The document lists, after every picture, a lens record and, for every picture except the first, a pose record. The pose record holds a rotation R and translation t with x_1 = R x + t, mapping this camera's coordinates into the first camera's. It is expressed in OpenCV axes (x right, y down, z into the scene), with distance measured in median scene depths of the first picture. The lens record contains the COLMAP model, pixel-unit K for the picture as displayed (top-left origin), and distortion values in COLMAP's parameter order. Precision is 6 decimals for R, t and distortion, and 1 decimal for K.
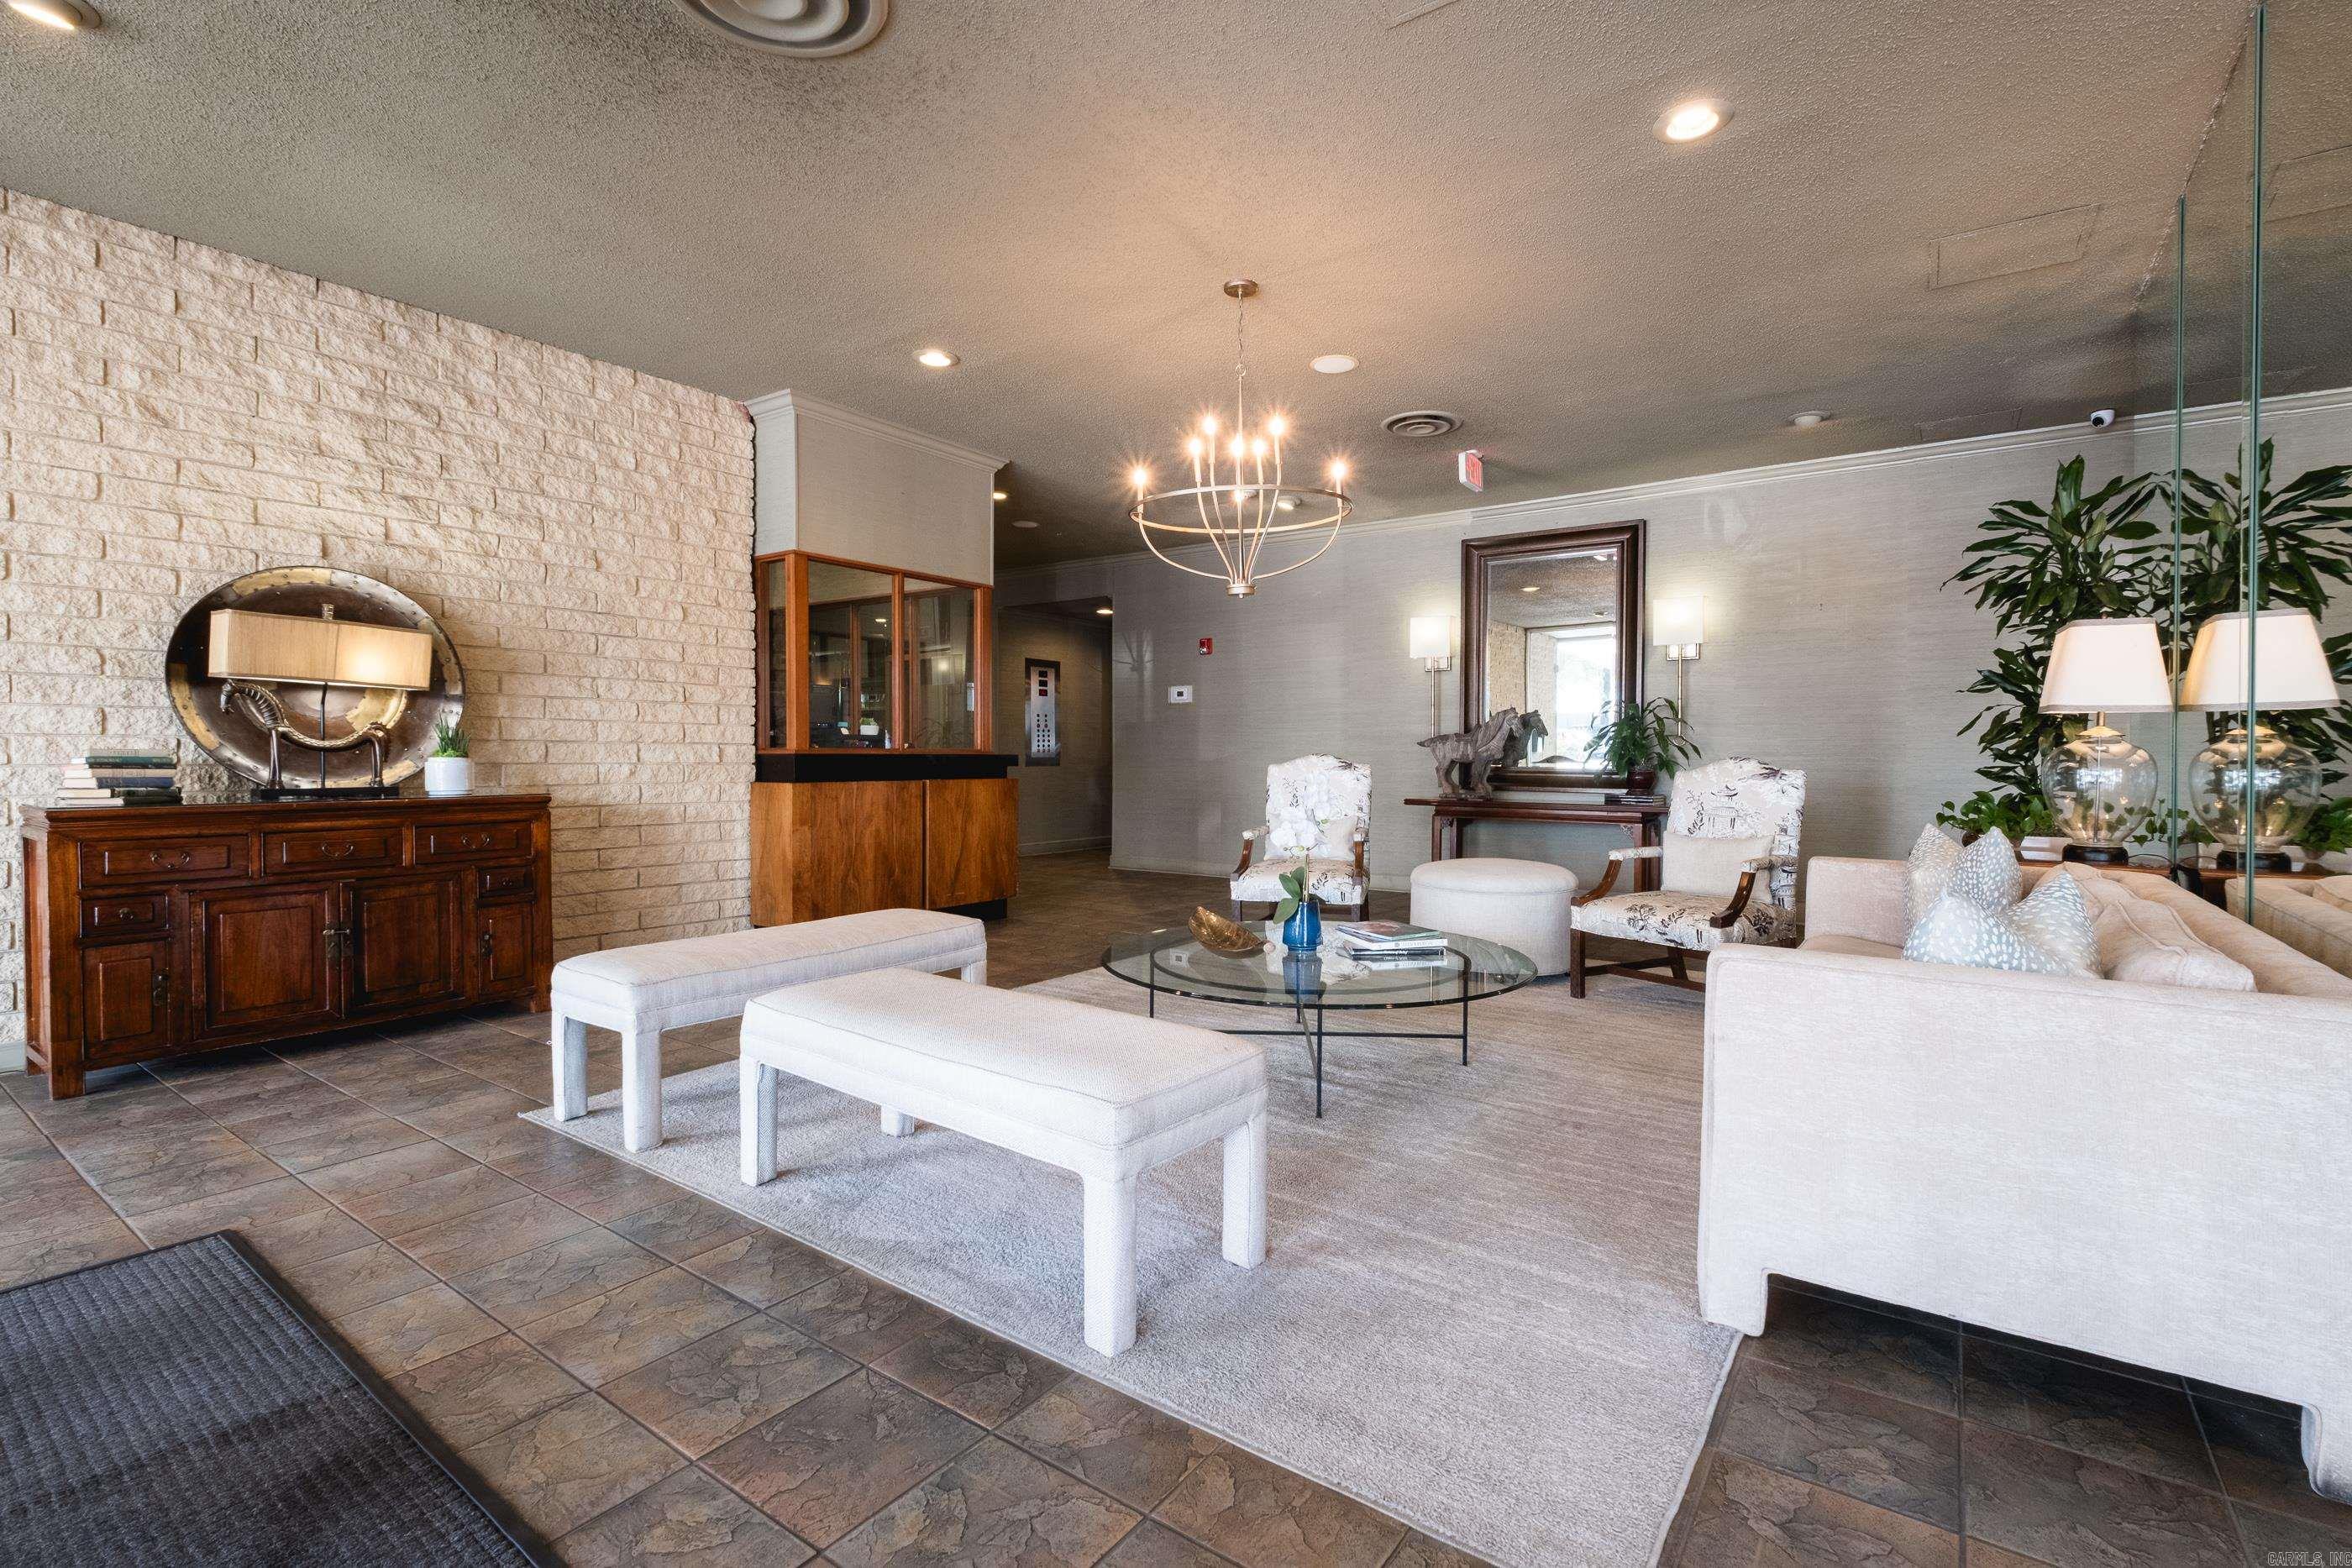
lens RADIAL K [[1047.7, 0, 1182.5], [0, 1047.7, 767.0], [0, 0, 1]] dist [0.004537, -0.002971]
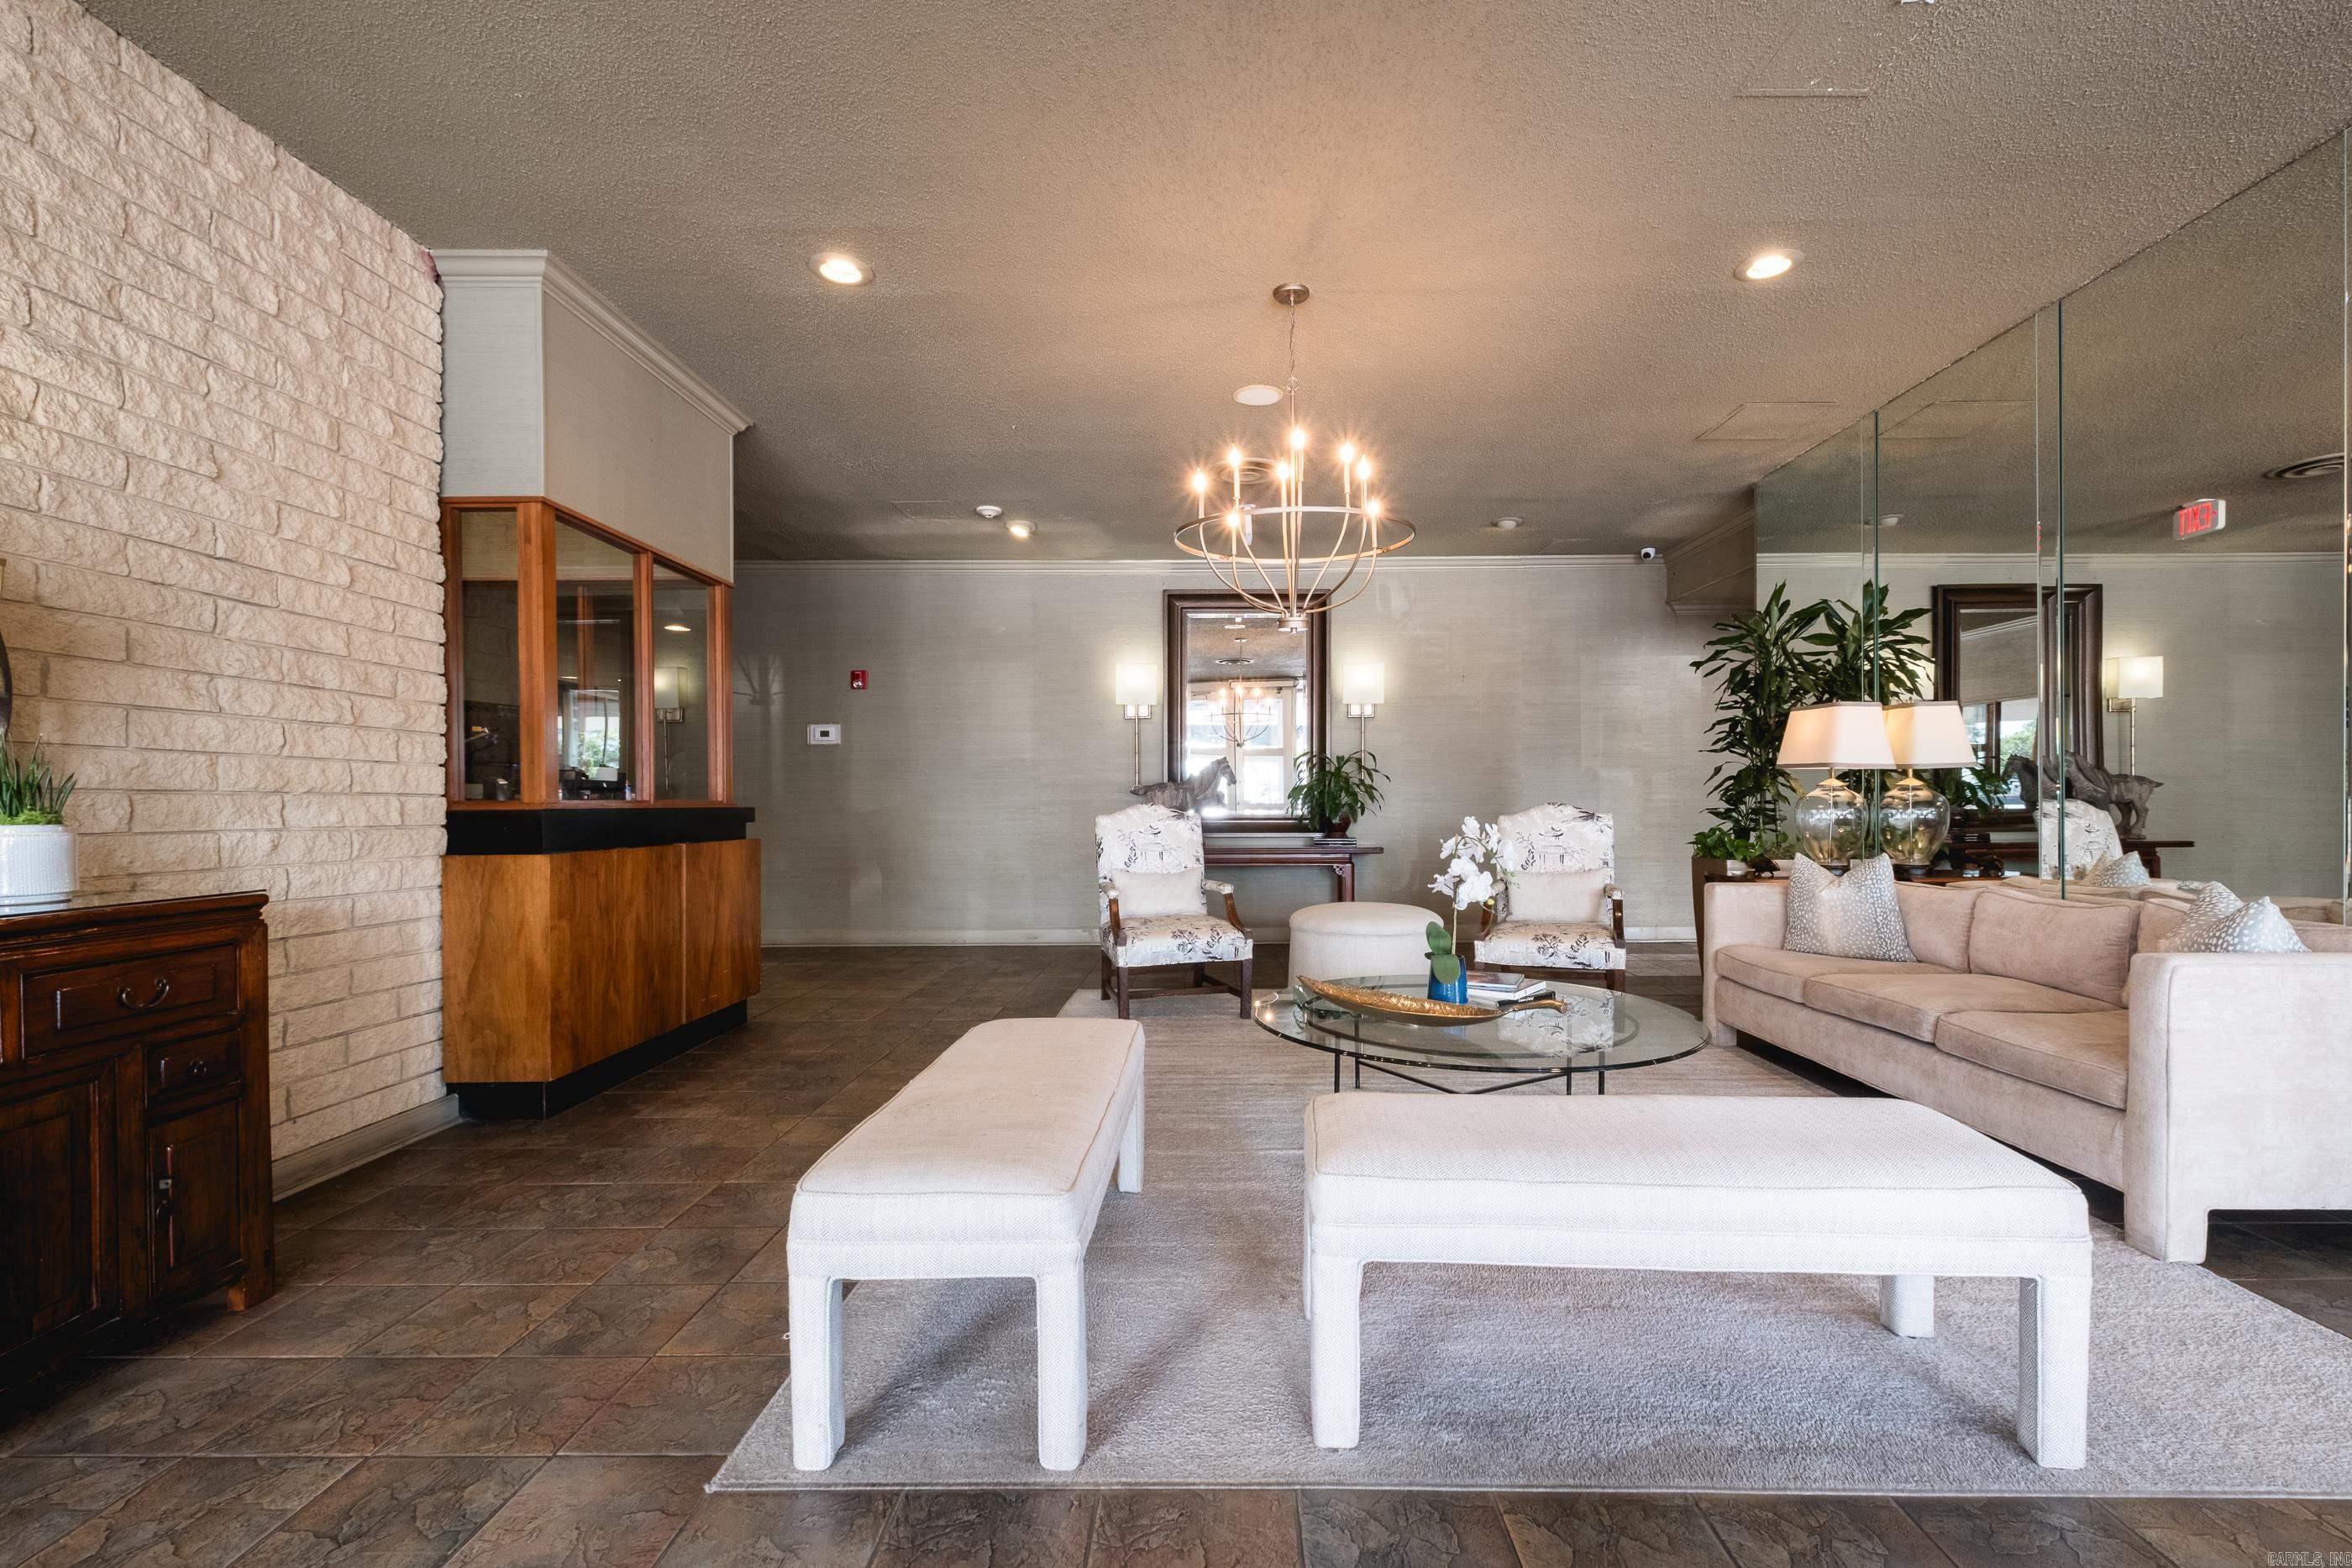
lens RADIAL K [[1047.7, 0, 1184.0], [0, 1047.7, 801.6], [0, 0, 1]] dist [0.004537, -0.002971]
pose [[0.819579, -0.007190, 0.572921, -0.434528], [0.014284, 0.999867, -0.007886, -0.006902], [-0.572788, 0.014647, 0.819573, 0.246139]]
